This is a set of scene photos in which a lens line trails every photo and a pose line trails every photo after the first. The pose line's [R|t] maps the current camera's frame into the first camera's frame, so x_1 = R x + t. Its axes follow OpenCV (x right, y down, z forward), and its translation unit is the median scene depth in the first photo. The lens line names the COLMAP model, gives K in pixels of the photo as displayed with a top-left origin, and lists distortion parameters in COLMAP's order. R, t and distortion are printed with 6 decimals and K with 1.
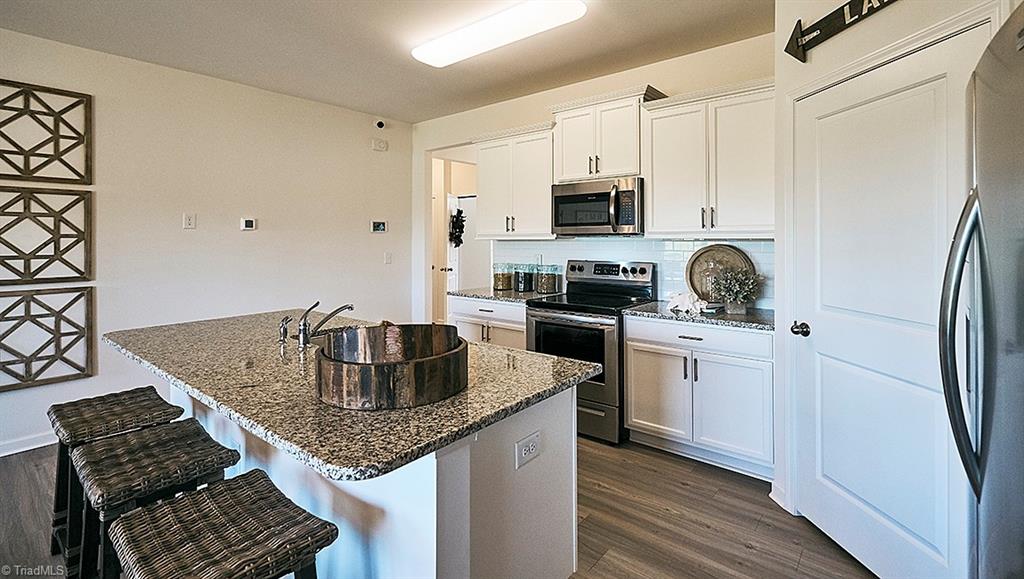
lens RADIAL K [[462.0, 0, 505.2], [0, 462.0, 236.6], [0, 0, 1]] dist [-0.003021, 0.003188]
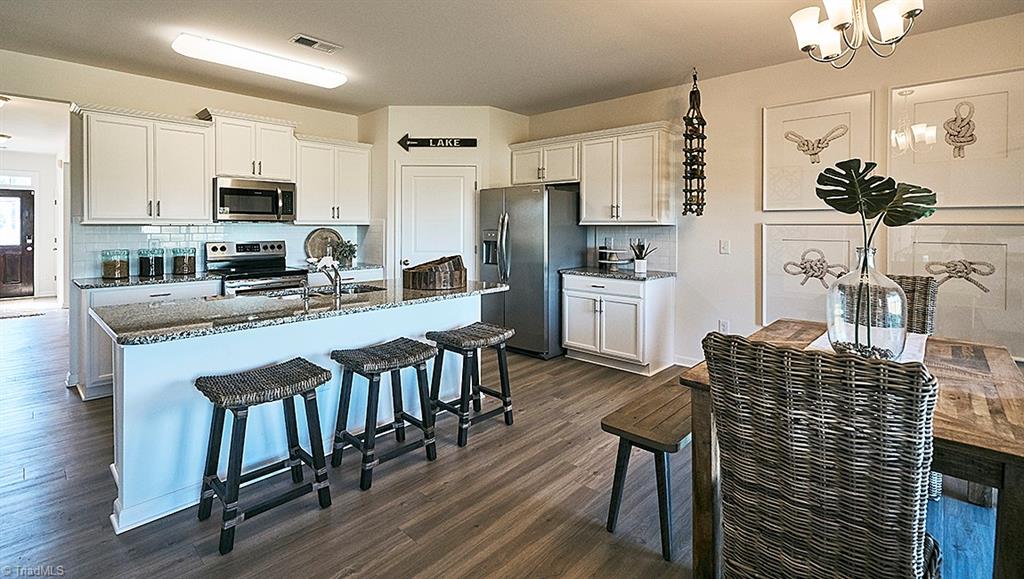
lens RADIAL K [[462.0, 0, 501.9], [0, 462.0, 228.1], [0, 0, 1]] dist [-0.003021, 0.003188]
pose [[0.068635, 0.004801, 0.997630, -1.118773], [-0.006471, 0.999970, -0.004367, 0.018659], [-0.997621, -0.006156, 0.068664, 0.224743]]
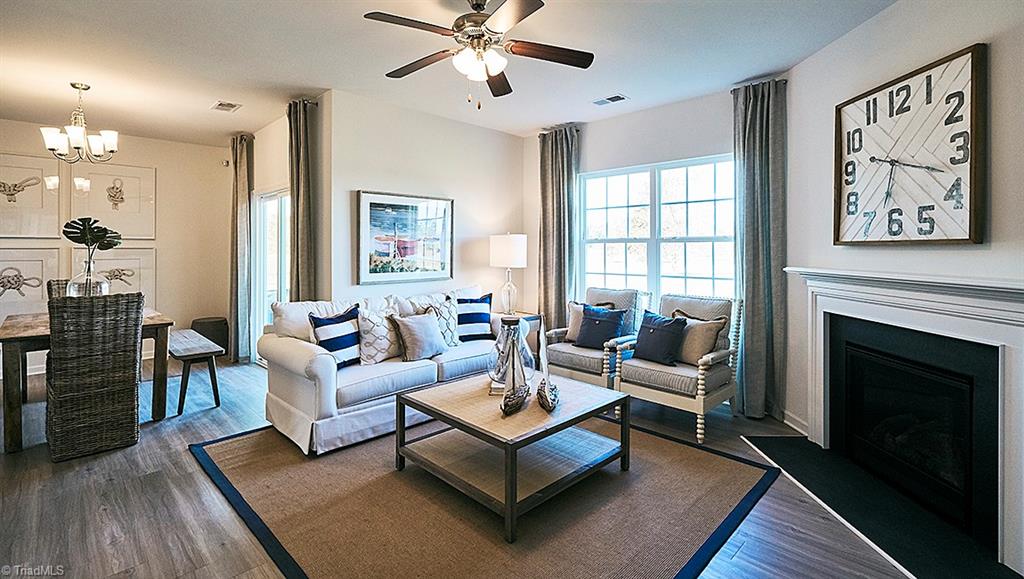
lens RADIAL K [[462.0, 0, 519.7], [0, 462.0, 247.8], [0, 0, 1]] dist [-0.003021, 0.003188]
pose [[-0.996549, 0.010868, 0.082297, -1.667616], [0.010532, 0.999934, -0.004522, 0.021185], [-0.082341, -0.003640, -0.996598, 0.863879]]
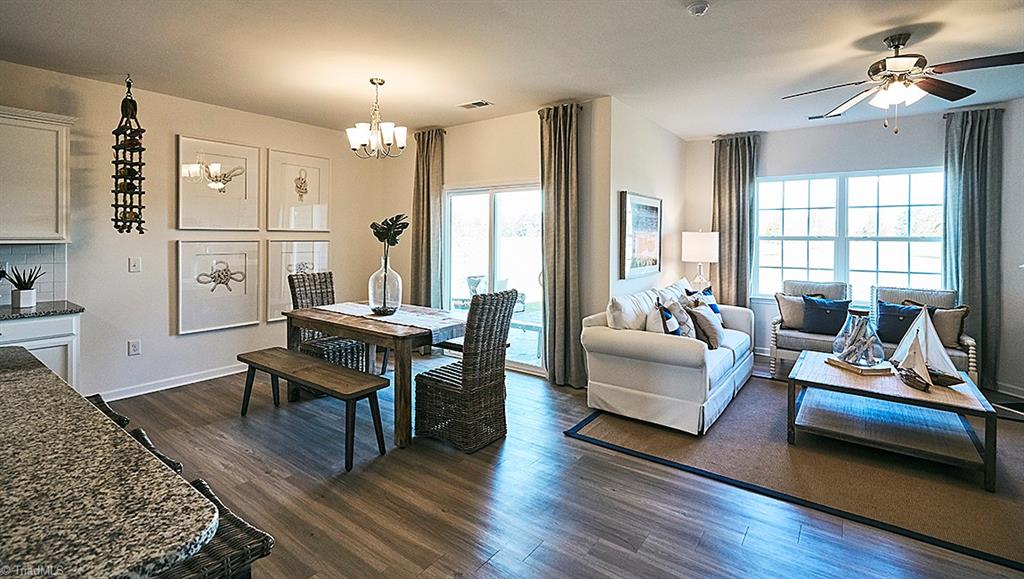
lens RADIAL K [[462.0, 0, 513.9], [0, 462.0, 237.2], [0, 0, 1]] dist [-0.003021, 0.003188]
pose [[-0.998596, 0.001957, -0.052940, -0.761517], [0.002026, 0.999997, -0.001252, -0.009048], [0.052937, -0.001357, -0.998597, 0.969630]]
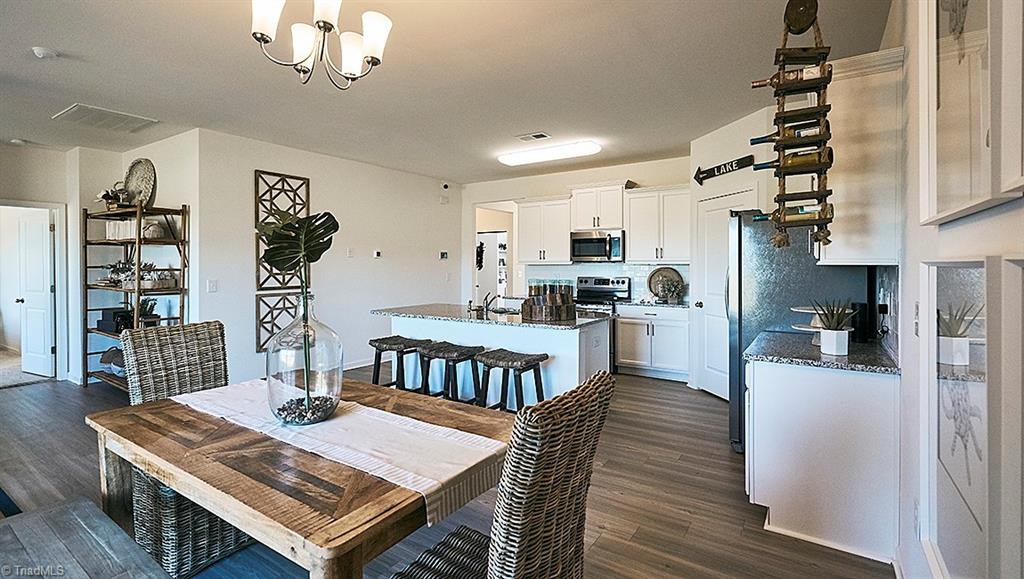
lens RADIAL K [[462.0, 0, 506.8], [0, 462.0, 266.5], [0, 0, 1]] dist [-0.003021, 0.003188]
pose [[0.994606, 0.001518, 0.103714, -0.342653], [-0.002571, 0.999947, 0.010018, -0.002863], [-0.103693, -0.010230, 0.994557, -0.742520]]
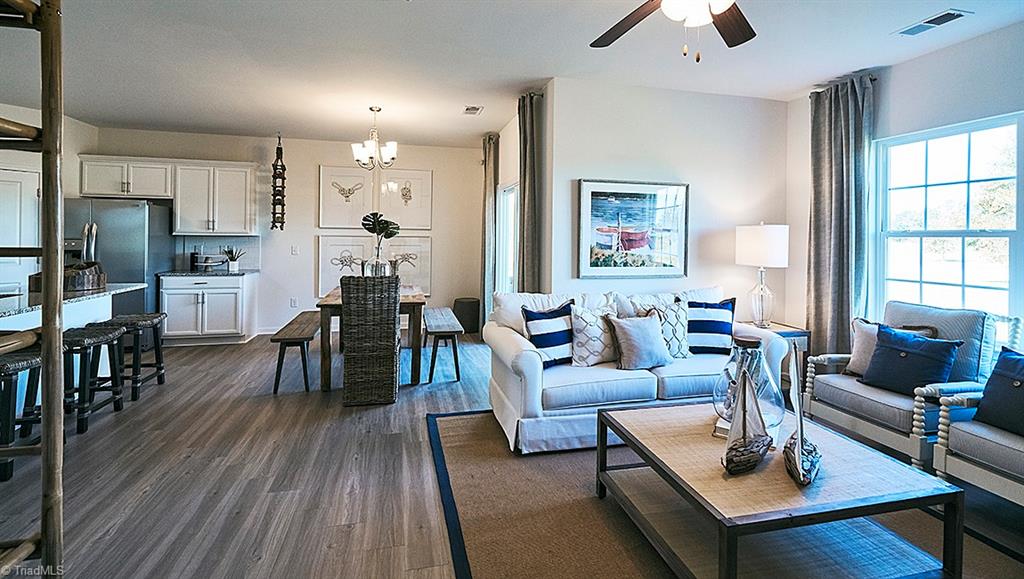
lens RADIAL K [[462.0, 0, 511.4], [0, 462.0, 237.1], [0, 0, 1]] dist [-0.003021, 0.003188]
pose [[-0.804139, -0.000045, 0.594442, -1.696406], [-0.005446, 0.999959, -0.007292, 0.014642], [-0.594417, -0.009102, -0.804106, 0.718509]]
